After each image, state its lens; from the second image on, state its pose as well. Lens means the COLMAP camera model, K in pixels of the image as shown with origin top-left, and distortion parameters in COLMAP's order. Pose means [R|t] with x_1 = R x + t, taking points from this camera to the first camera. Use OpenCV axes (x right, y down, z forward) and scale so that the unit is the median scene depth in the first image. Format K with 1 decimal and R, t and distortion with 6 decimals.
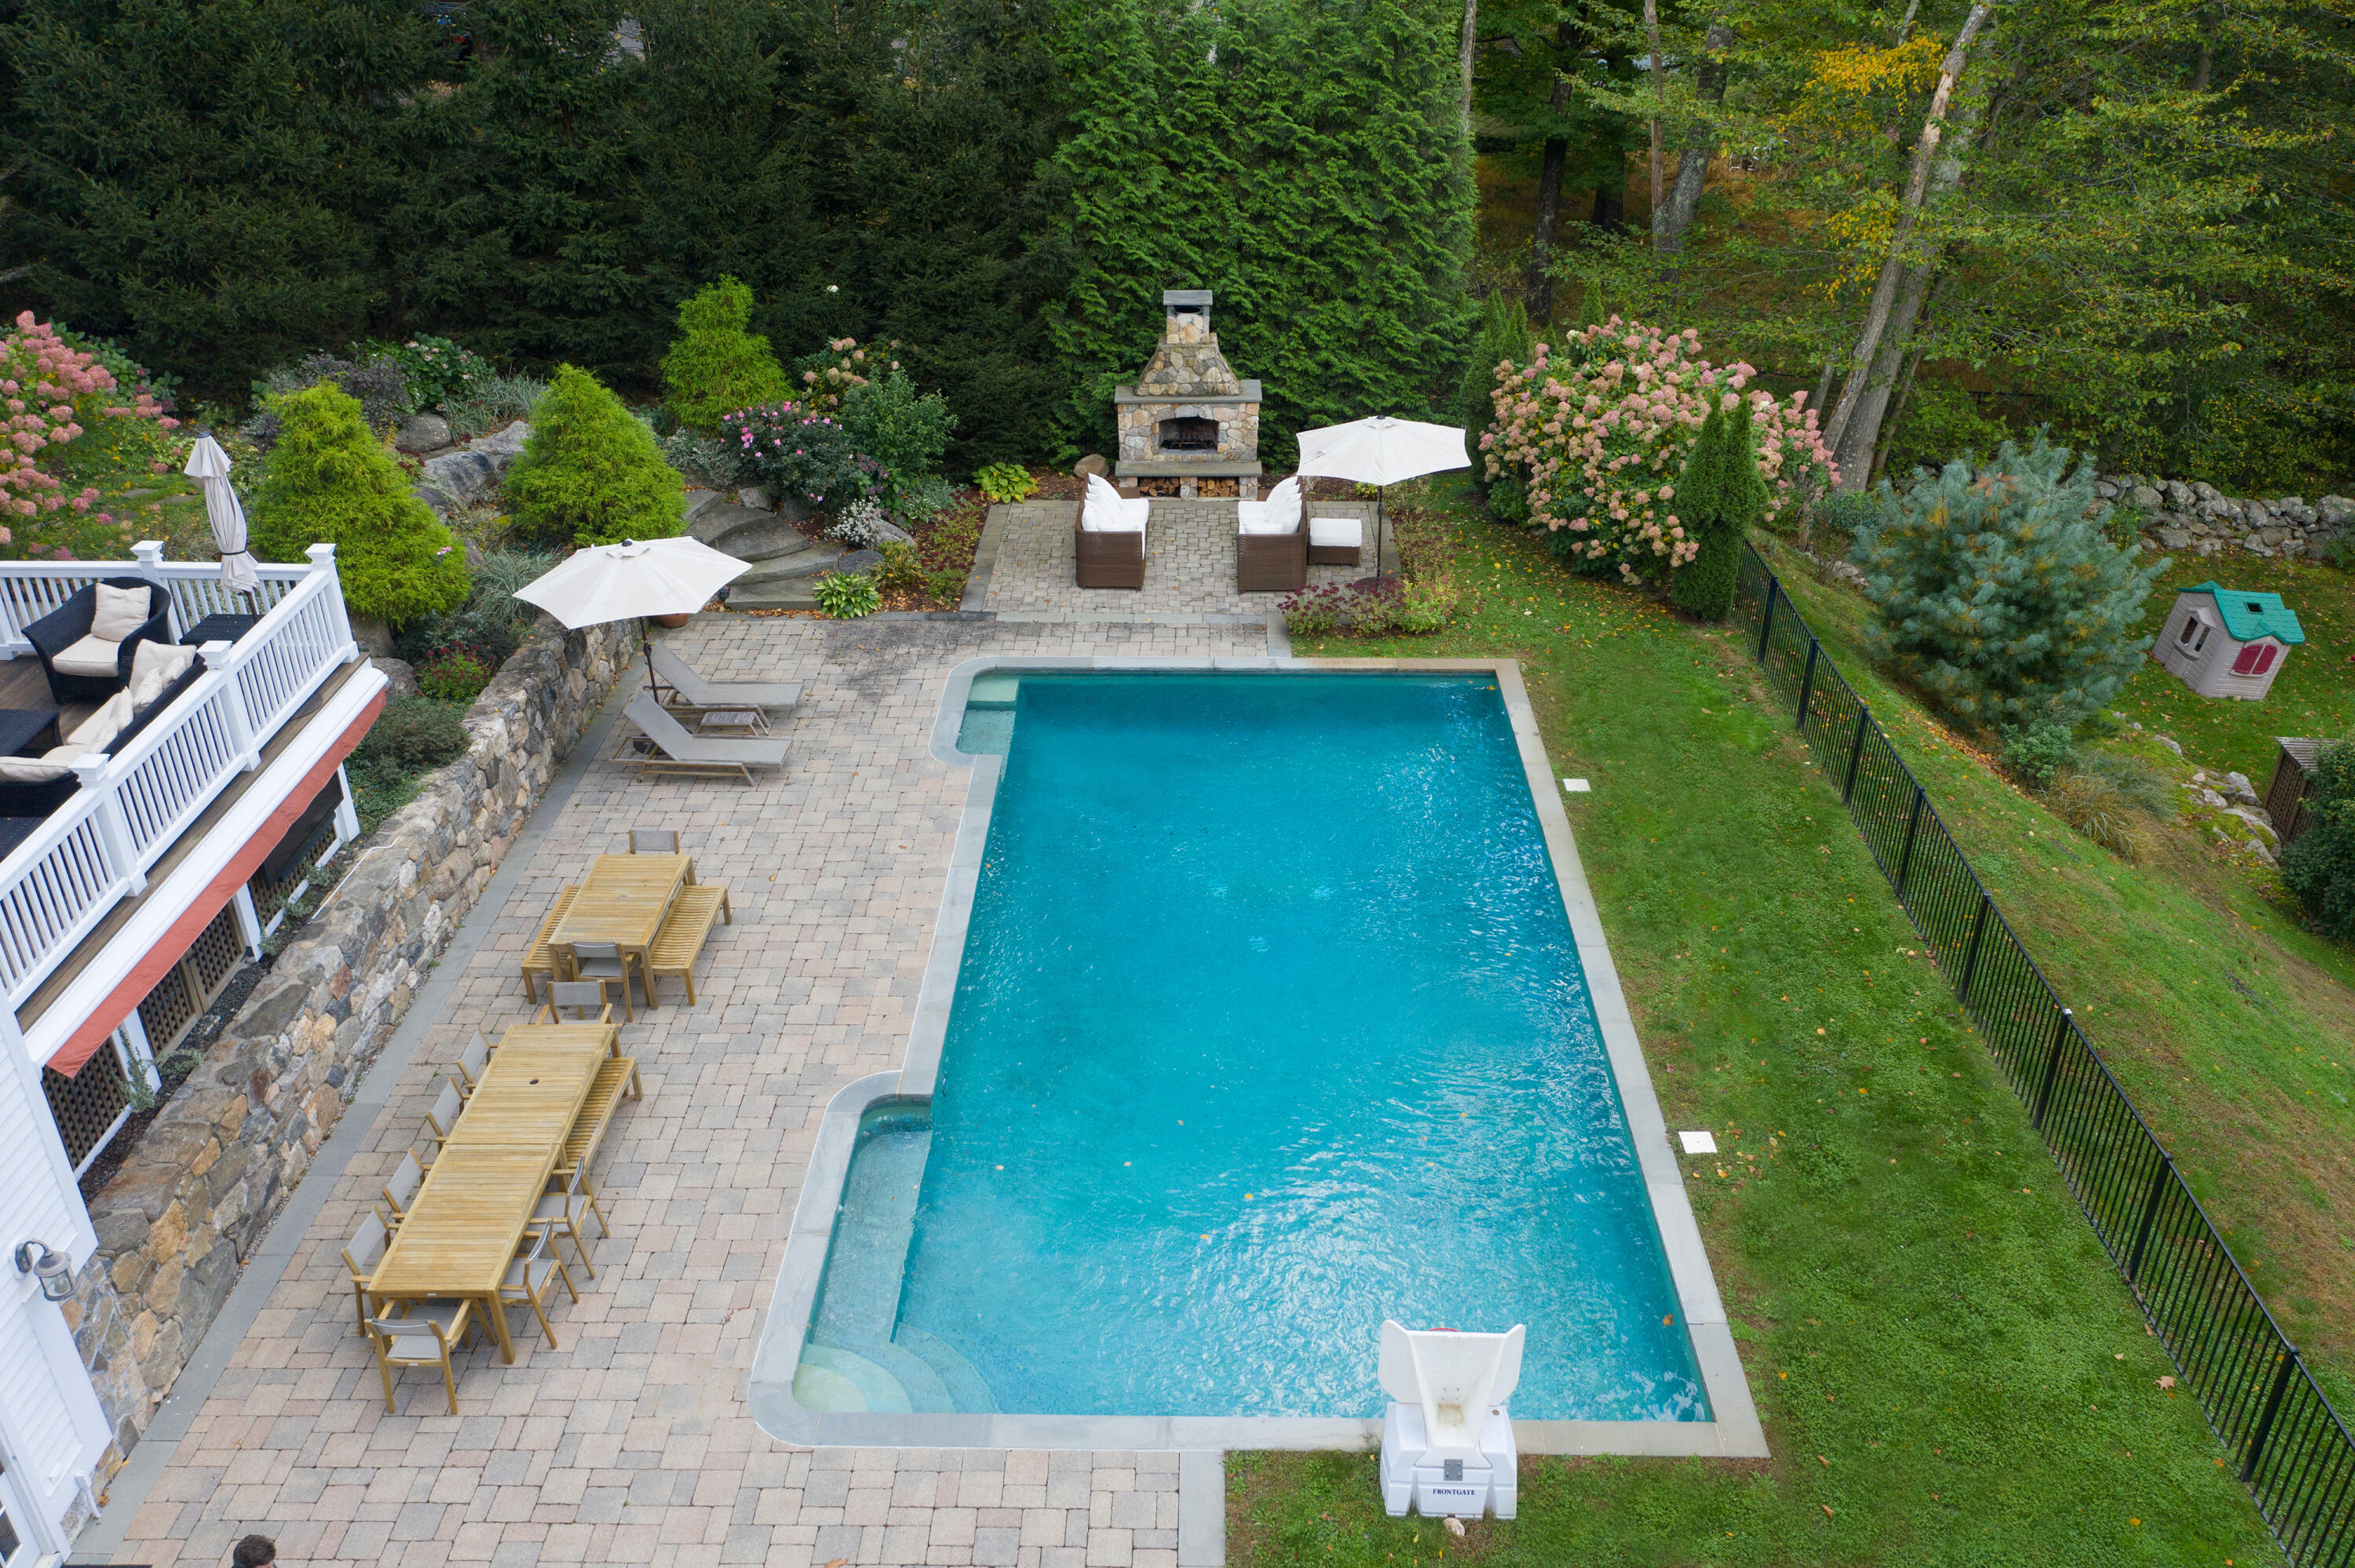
lens RADIAL K [[1914.3, 0, 1177.5], [0, 1914.3, 784.0], [0, 0, 1]] dist [-0.003457, -0.004608]
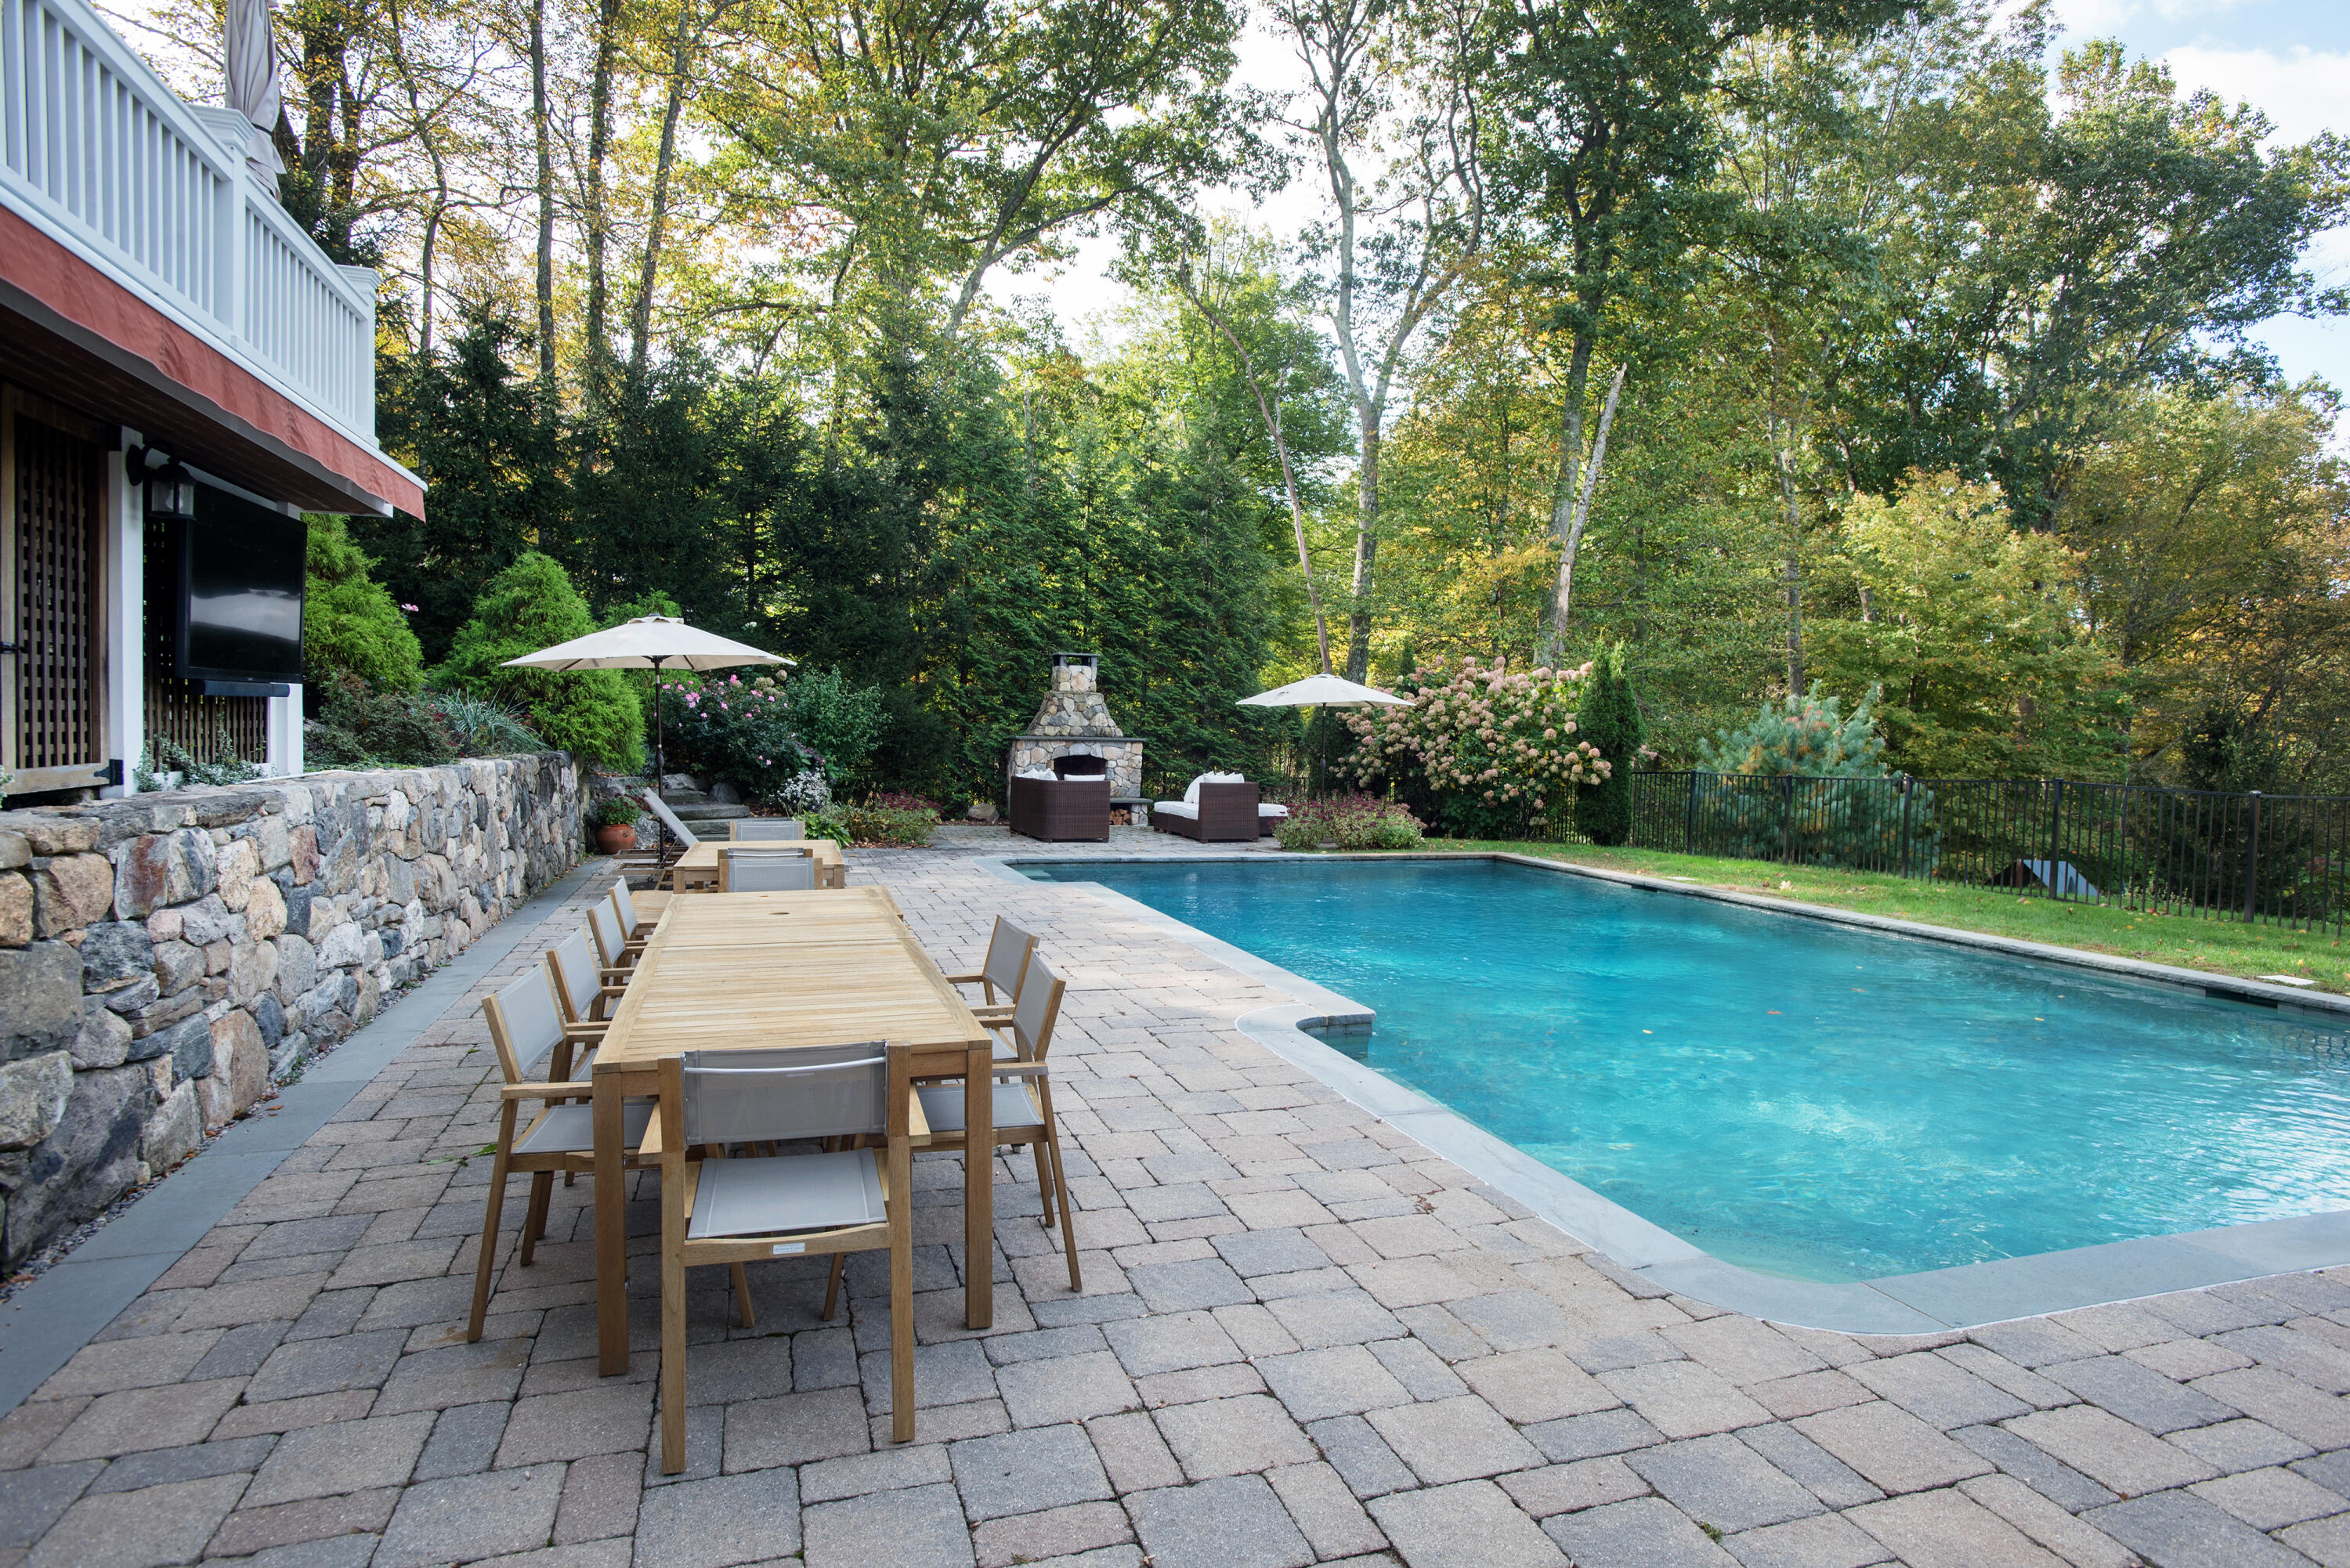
lens RADIAL K [[1313.5, 0, 1175.0], [0, 1313.5, 784.0], [0, 0, 1]] dist [-0.010577, -0.000015]
pose [[0.943271, 0.013042, 0.331768, -0.220470], [0.140619, 0.889495, -0.434771, 0.179908], [-0.300776, 0.456760, 0.837200, 0.415434]]
